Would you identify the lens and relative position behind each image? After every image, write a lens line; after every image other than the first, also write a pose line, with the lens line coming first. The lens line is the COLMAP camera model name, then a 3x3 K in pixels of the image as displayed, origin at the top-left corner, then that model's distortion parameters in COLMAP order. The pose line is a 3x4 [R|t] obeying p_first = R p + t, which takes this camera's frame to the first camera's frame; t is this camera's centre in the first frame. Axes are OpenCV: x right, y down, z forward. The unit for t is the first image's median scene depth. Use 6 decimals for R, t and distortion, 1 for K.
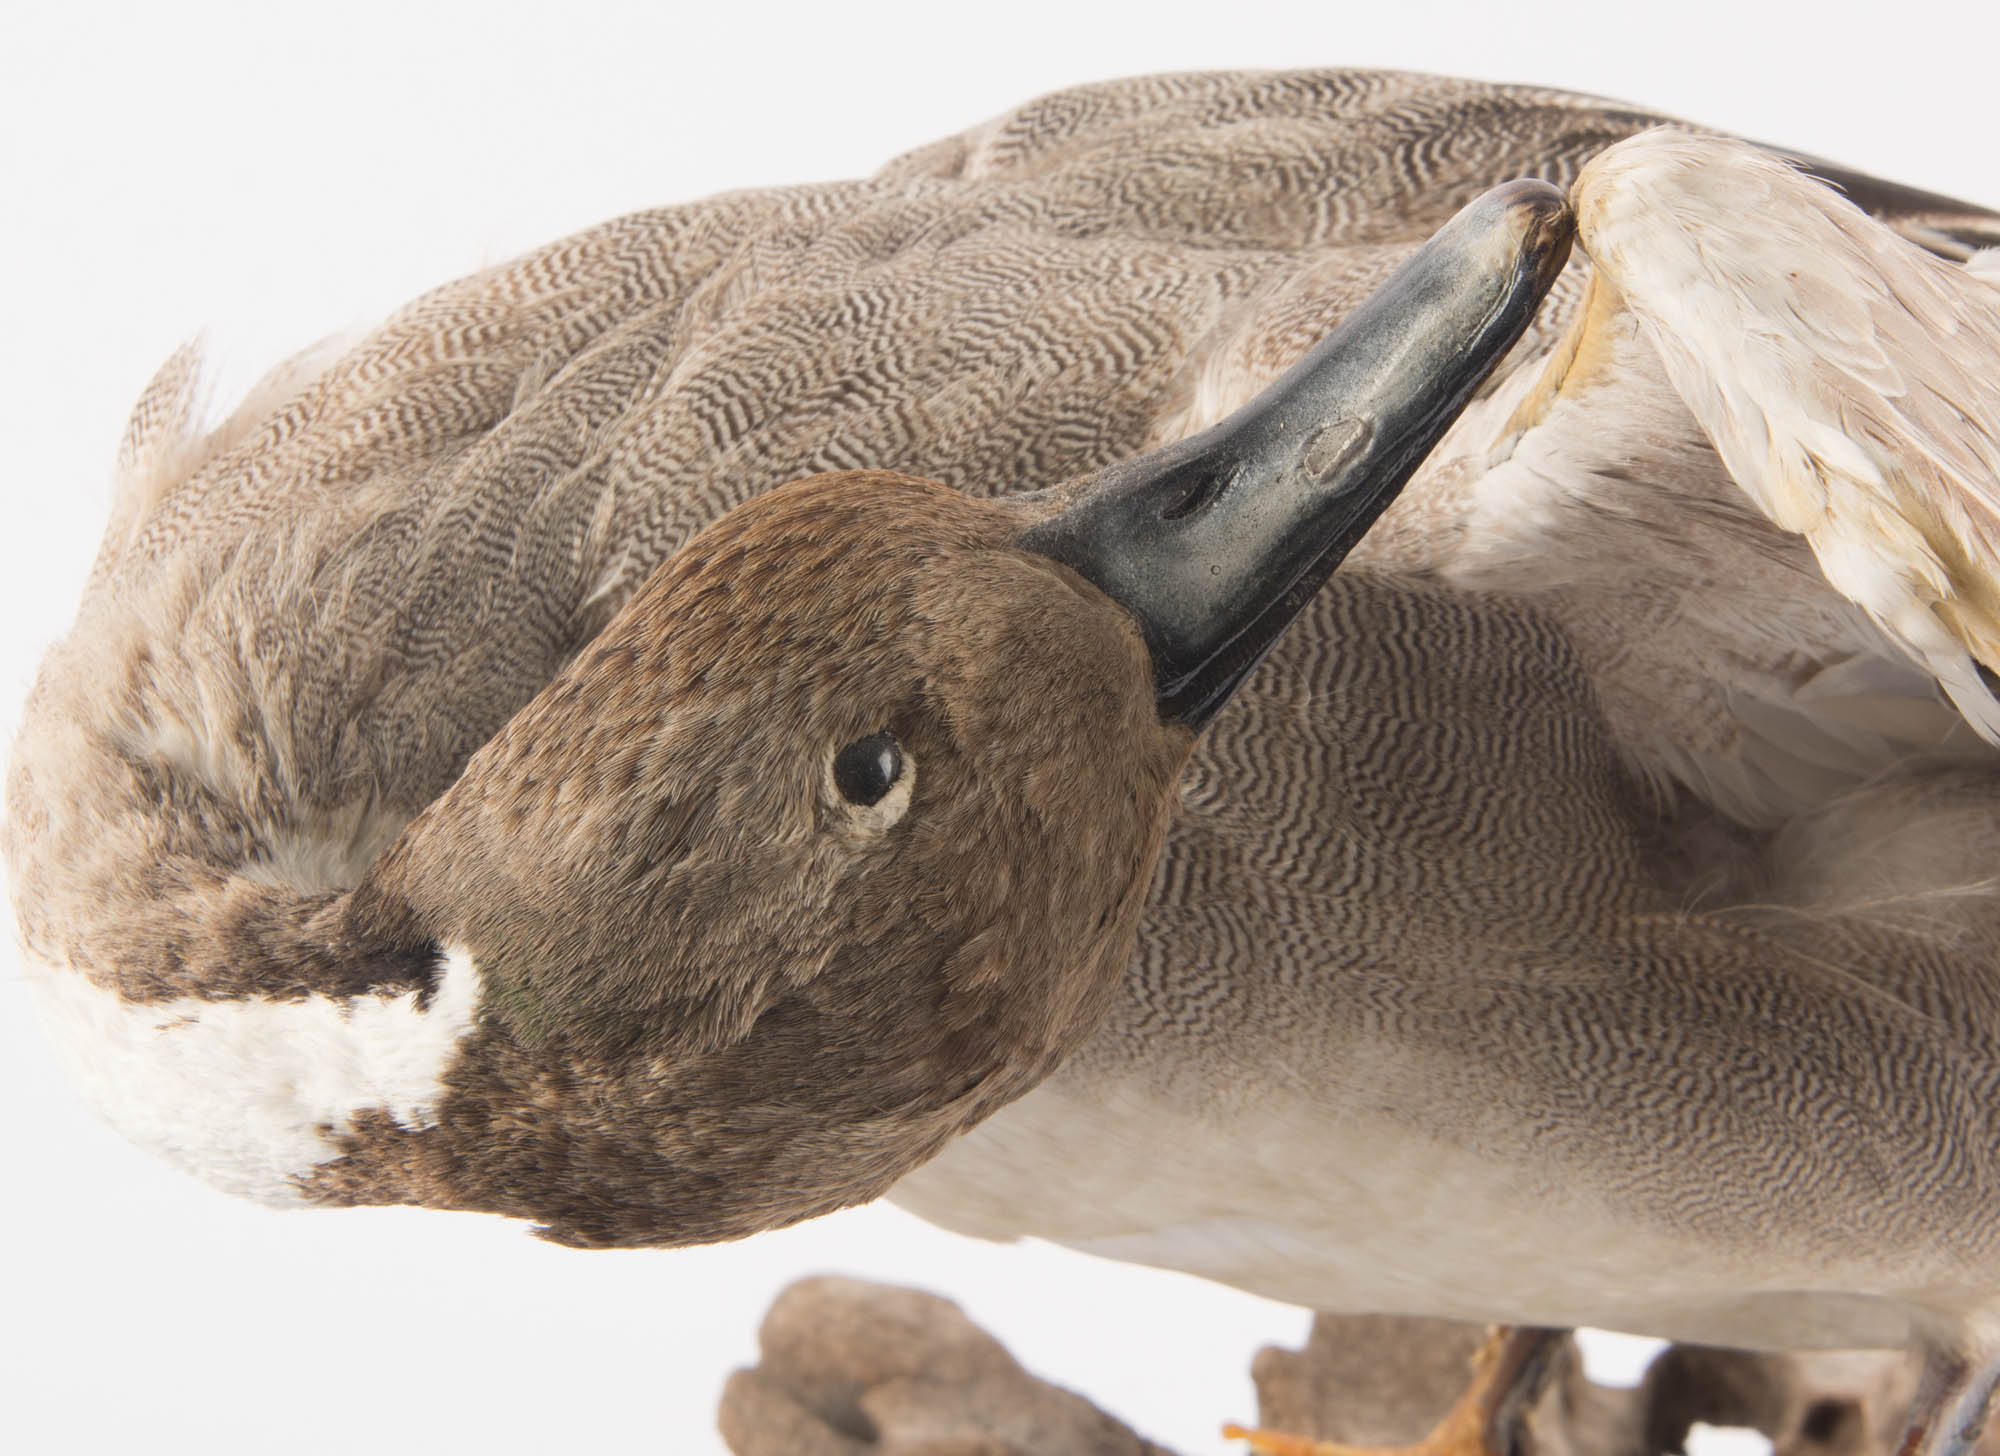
lens RADIAL K [[7487.9, 0, 1003.5], [0, 7487.9, 723.1], [0, 0, 1]] dist [0.261177, 0.000000]
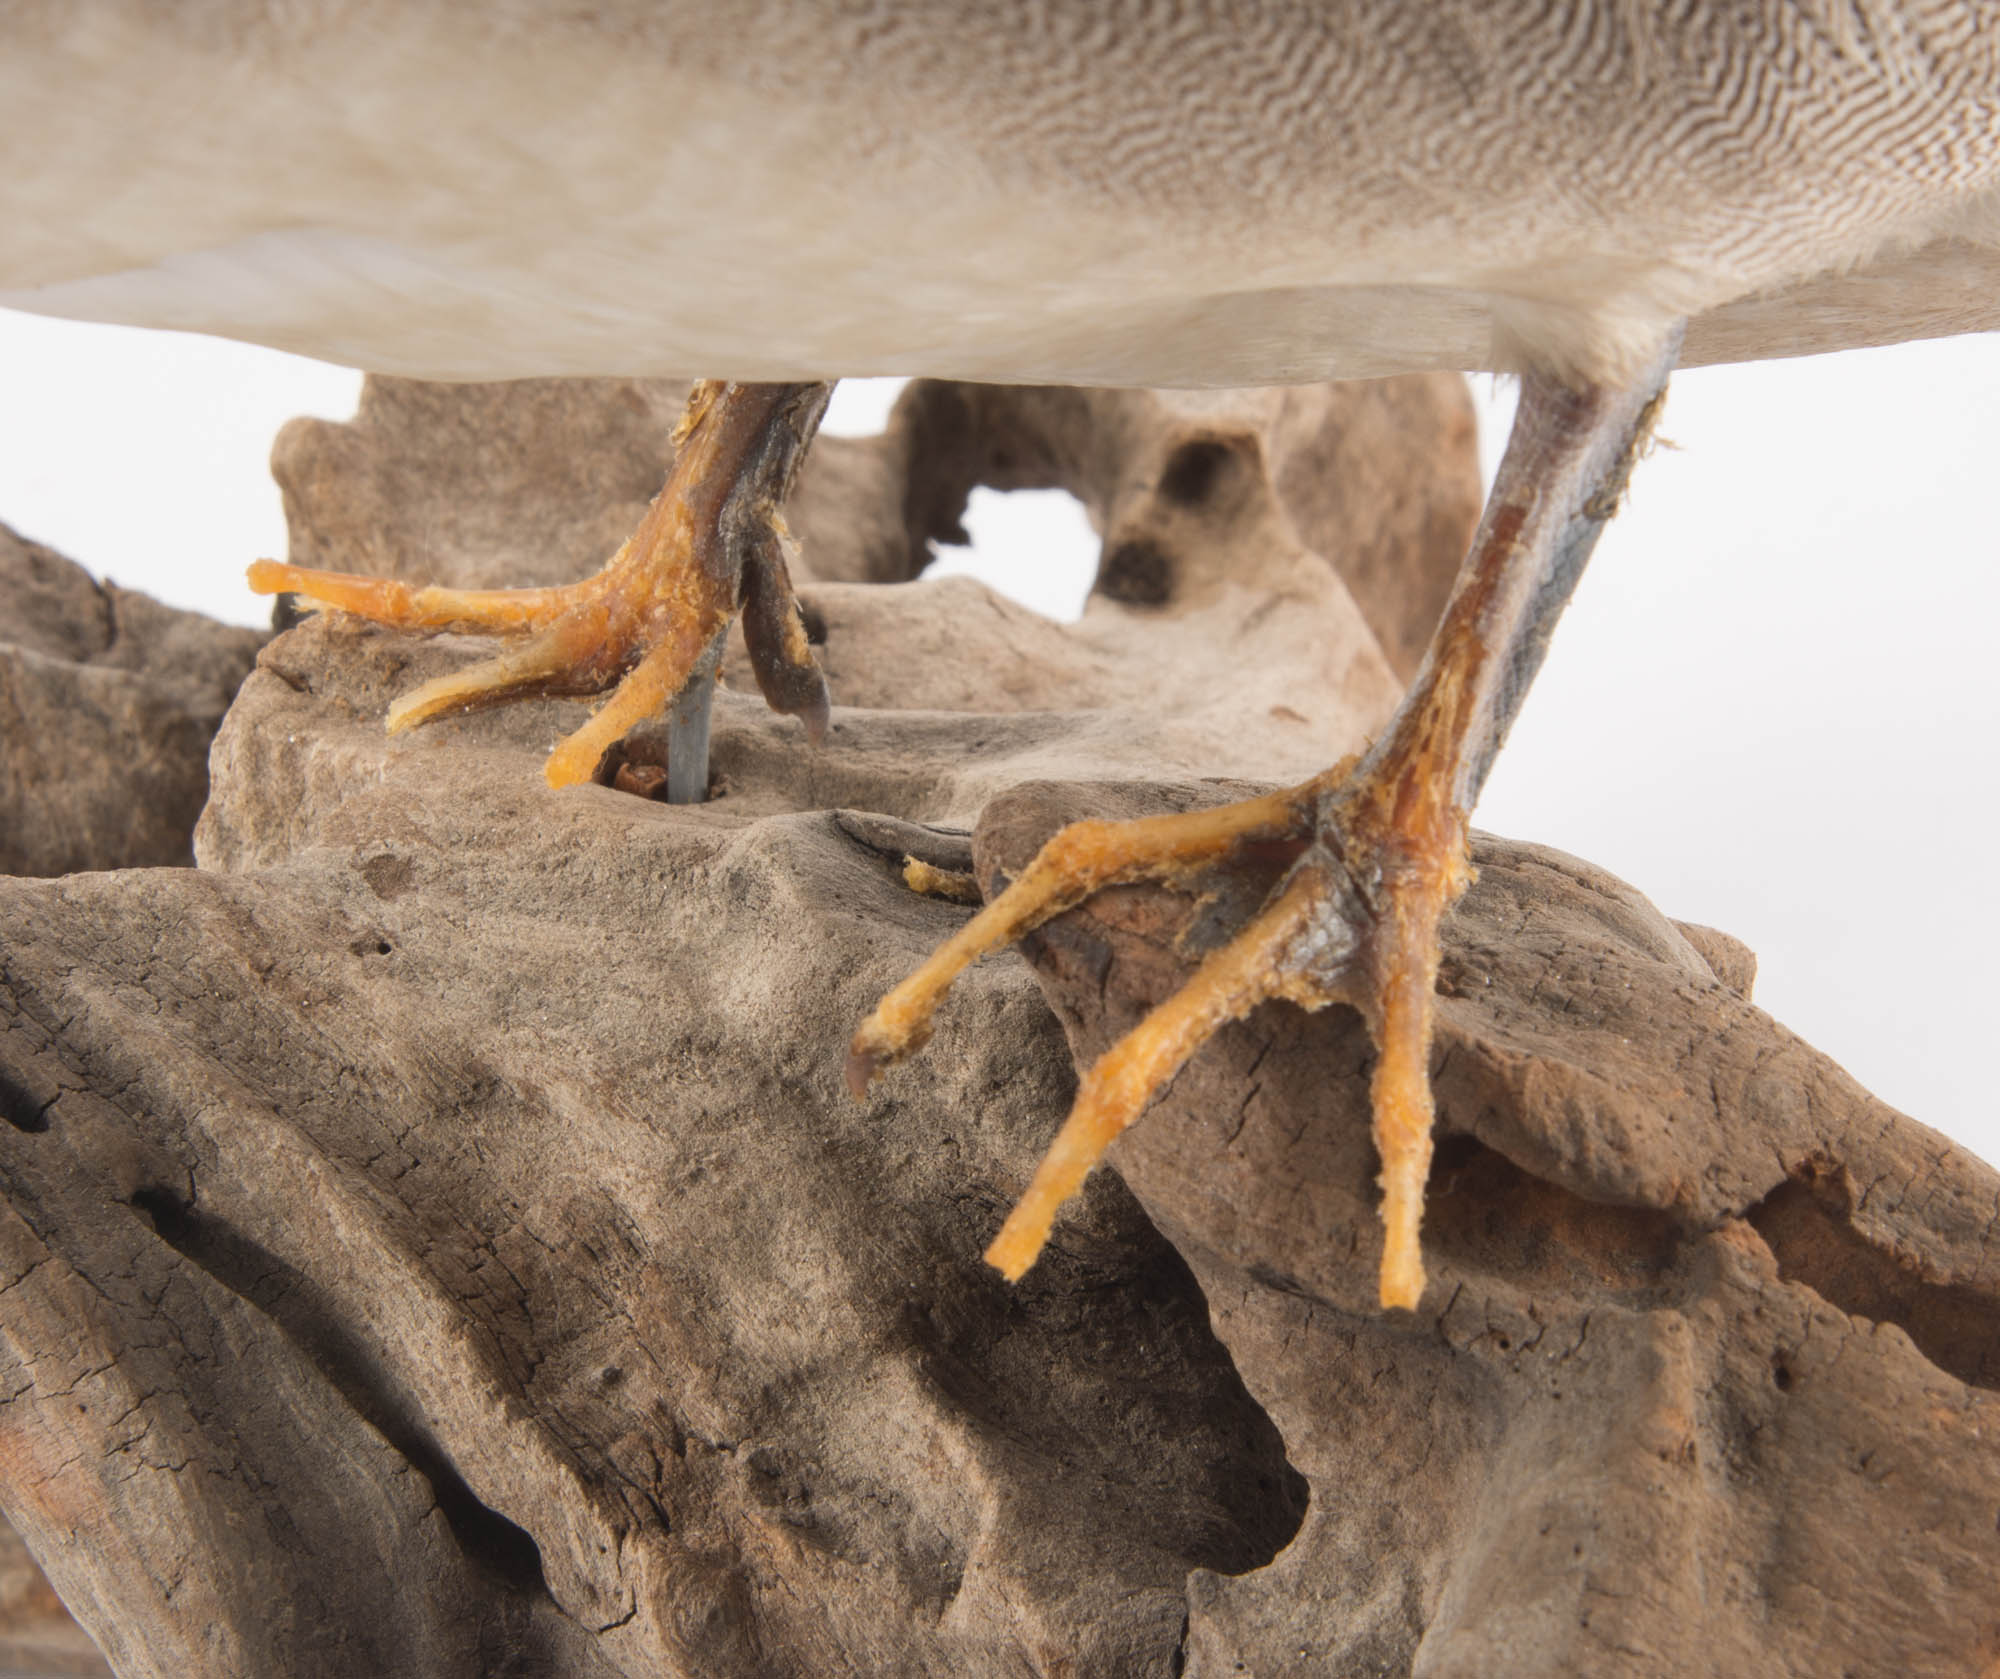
lens RADIAL K [[8908.6, 0, 1001.7], [0, 8908.6, 837.9], [0, 0, 1]] dist [0.240360, 0.000000]
pose [[0.987264, -0.081430, 0.136674, -0.012261], [0.060905, 0.987087, 0.148153, 0.016310], [-0.146973, -0.137942, 0.979475, 0.355112]]
